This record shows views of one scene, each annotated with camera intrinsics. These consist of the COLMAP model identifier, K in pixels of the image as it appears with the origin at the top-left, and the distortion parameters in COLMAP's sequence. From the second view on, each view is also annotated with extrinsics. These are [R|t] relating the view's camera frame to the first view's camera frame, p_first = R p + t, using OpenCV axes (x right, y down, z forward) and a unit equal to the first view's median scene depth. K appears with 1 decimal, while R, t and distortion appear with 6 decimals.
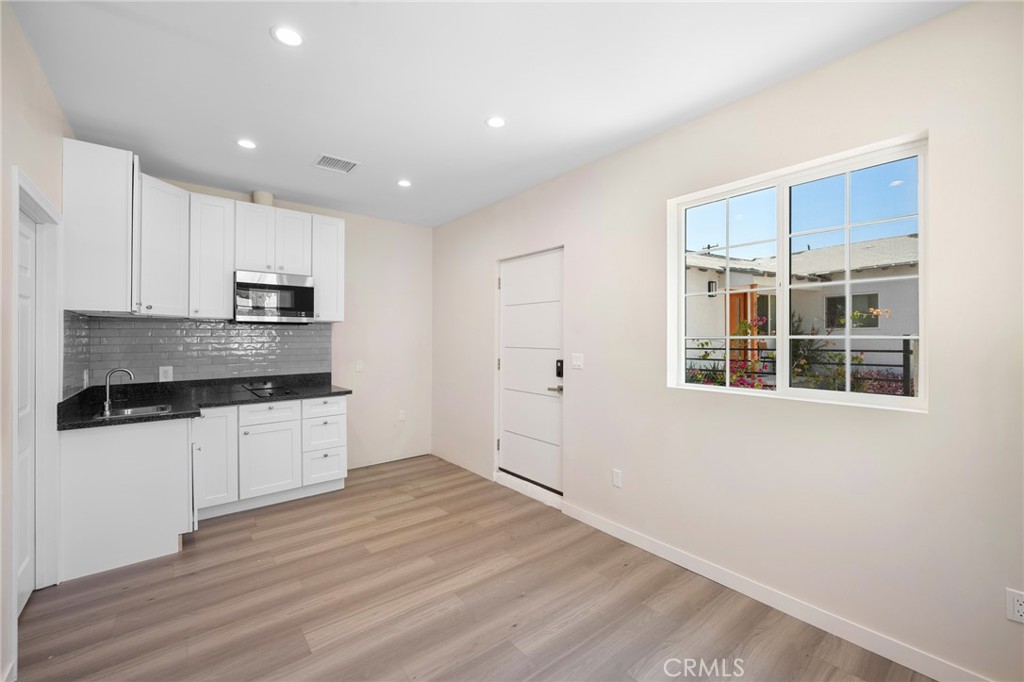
lens RADIAL K [[423.9, 0, 514.4], [0, 423.9, 340.5], [0, 0, 1]] dist [0.002783, -0.000404]
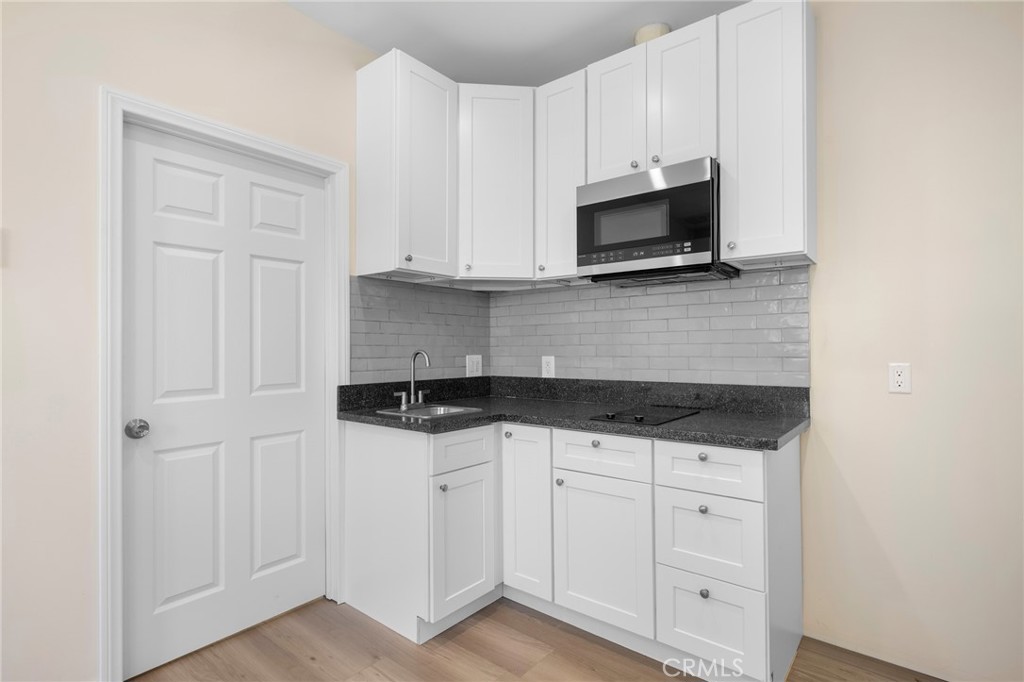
lens RADIAL K [[505.6, 0, 509.9], [0, 505.6, 340.6], [0, 0, 1]] dist [0.003062, -0.000065]
pose [[0.198336, -0.012538, -0.980054, -0.020597], [-0.004045, 0.999899, -0.013611, 0.047202], [0.980126, 0.006664, 0.198266, 0.773260]]
